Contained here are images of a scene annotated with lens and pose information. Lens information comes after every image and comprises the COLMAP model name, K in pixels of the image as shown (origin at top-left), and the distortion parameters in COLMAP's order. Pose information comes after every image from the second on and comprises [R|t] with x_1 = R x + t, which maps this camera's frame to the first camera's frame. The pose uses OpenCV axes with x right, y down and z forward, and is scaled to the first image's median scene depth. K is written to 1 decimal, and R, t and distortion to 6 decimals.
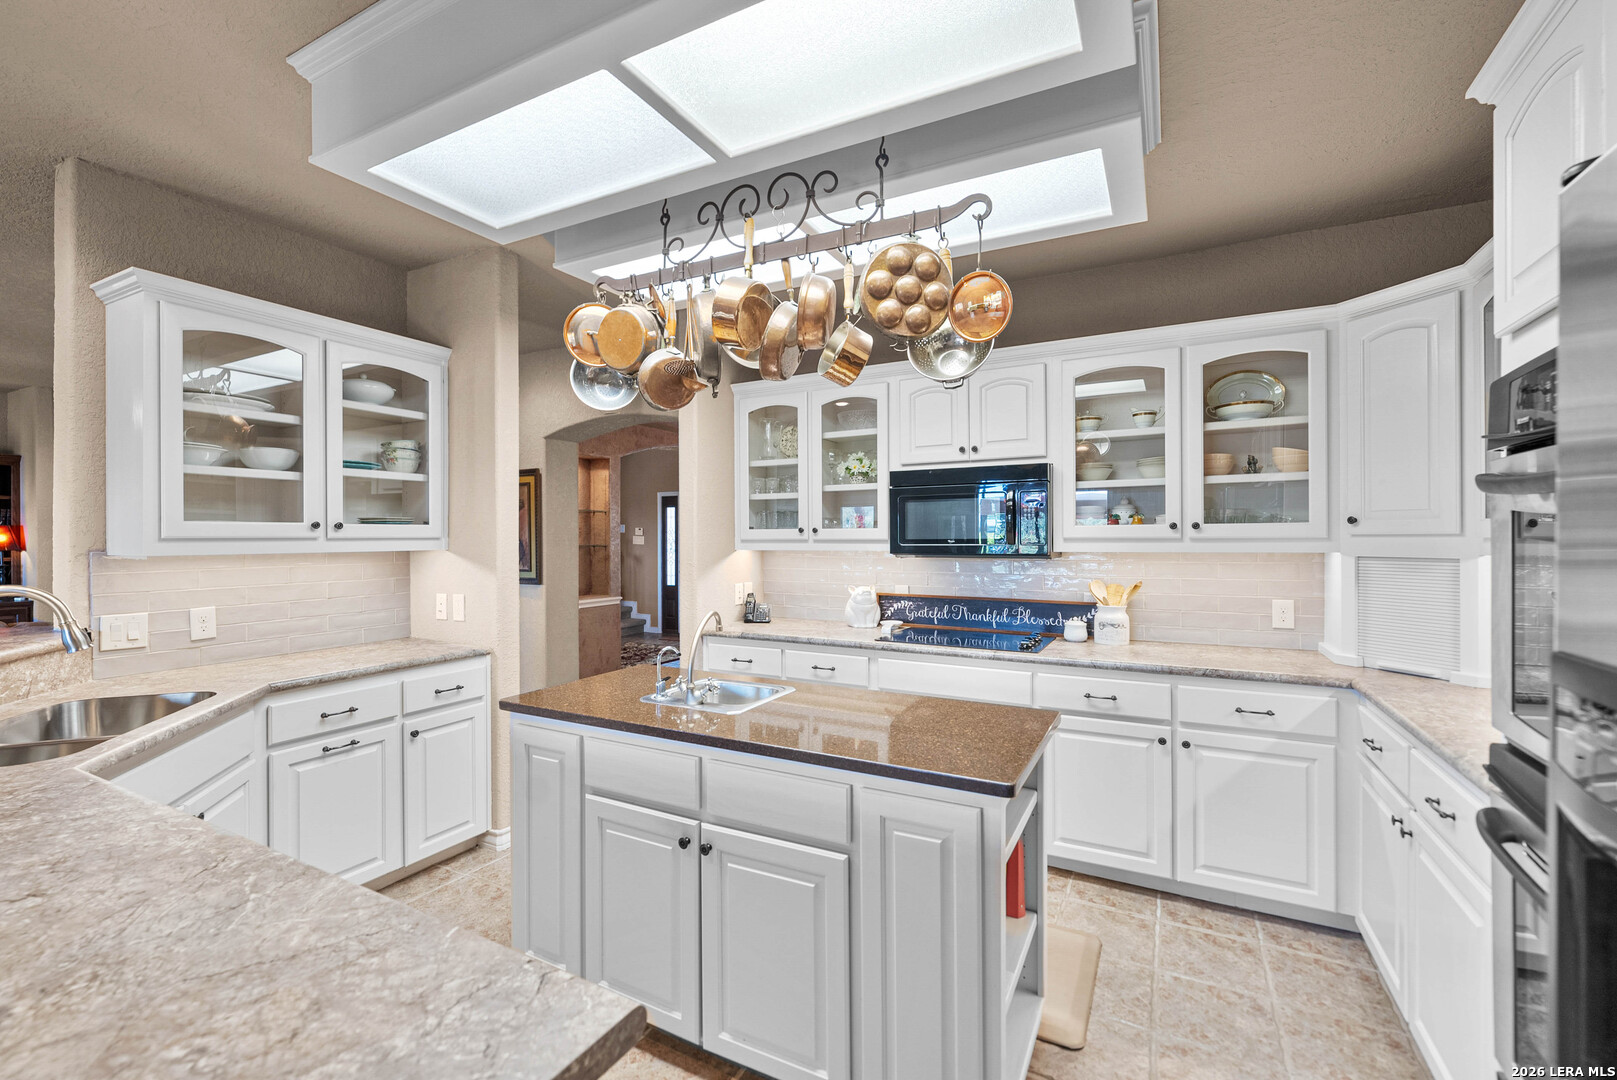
lens RADIAL K [[661.9, 0, 815.1], [0, 661.9, 535.8], [0, 0, 1]] dist [0.000411, 0.000200]
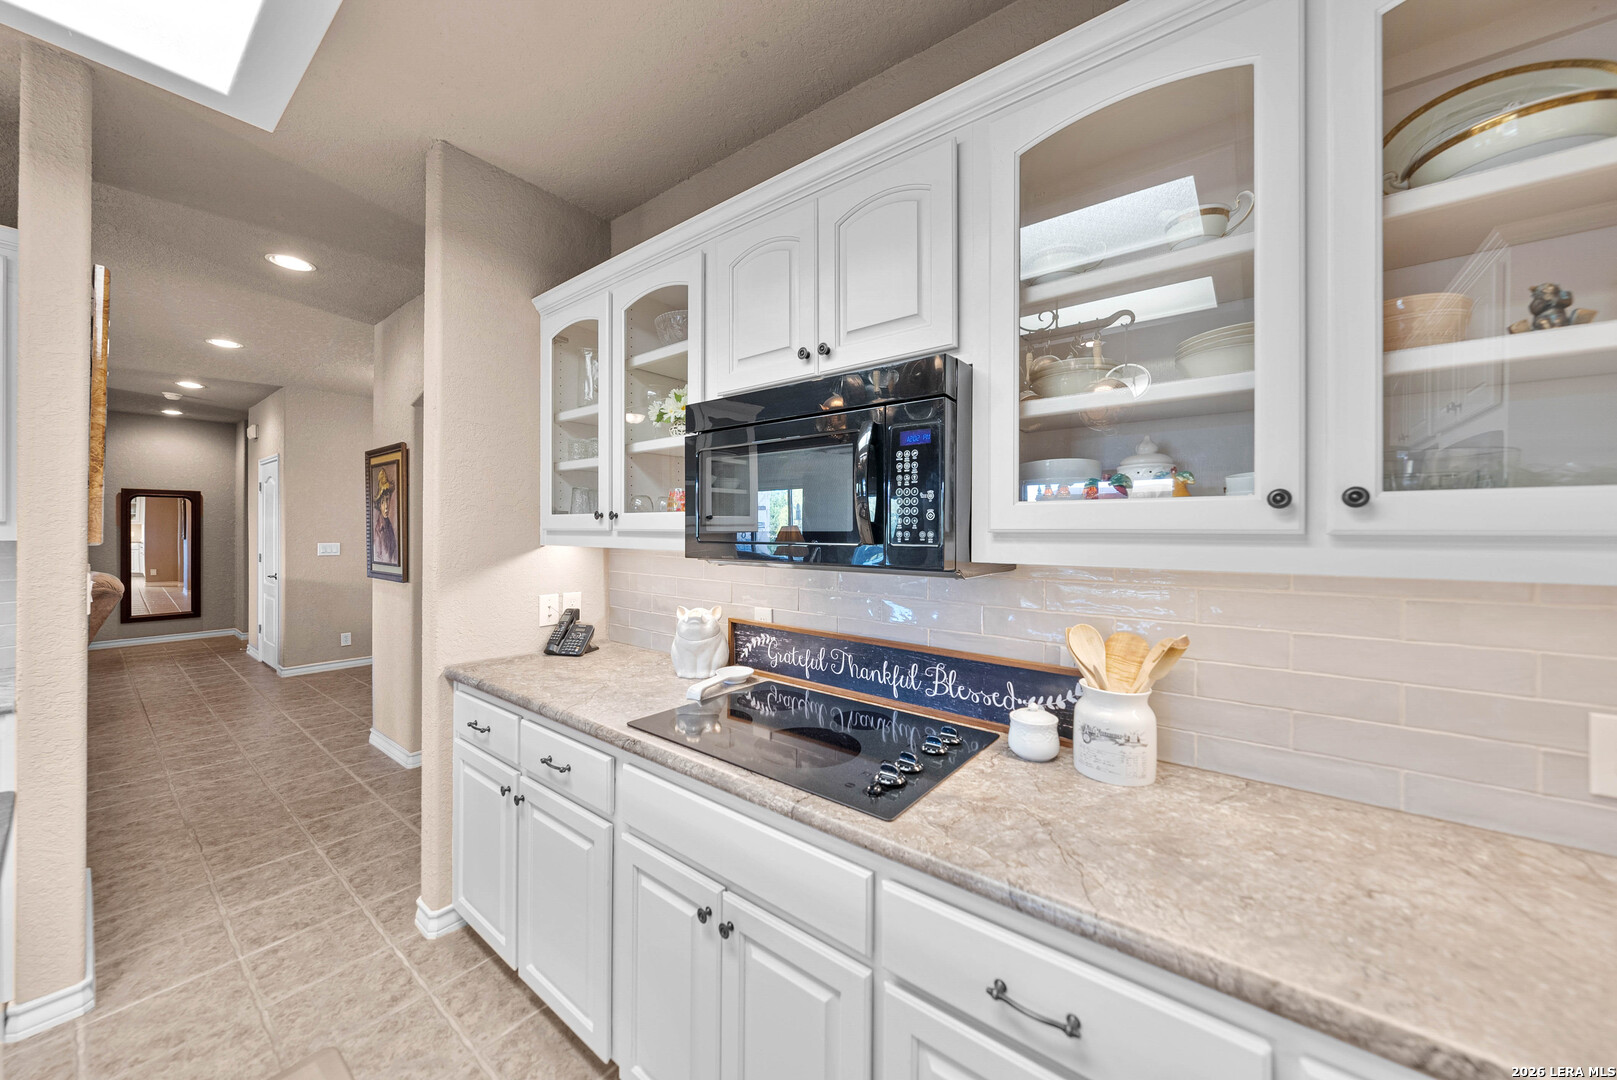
lens RADIAL K [[568.1, 0, 807.5], [0, 568.1, 530.7], [0, 0, 1]] dist [0.000901, -0.000135]
pose [[0.984722, 0.009784, -0.173858, 0.307605], [-0.009777, 0.999952, 0.000901, 0.004061], [0.173859, 0.000812, 0.984770, 0.584731]]
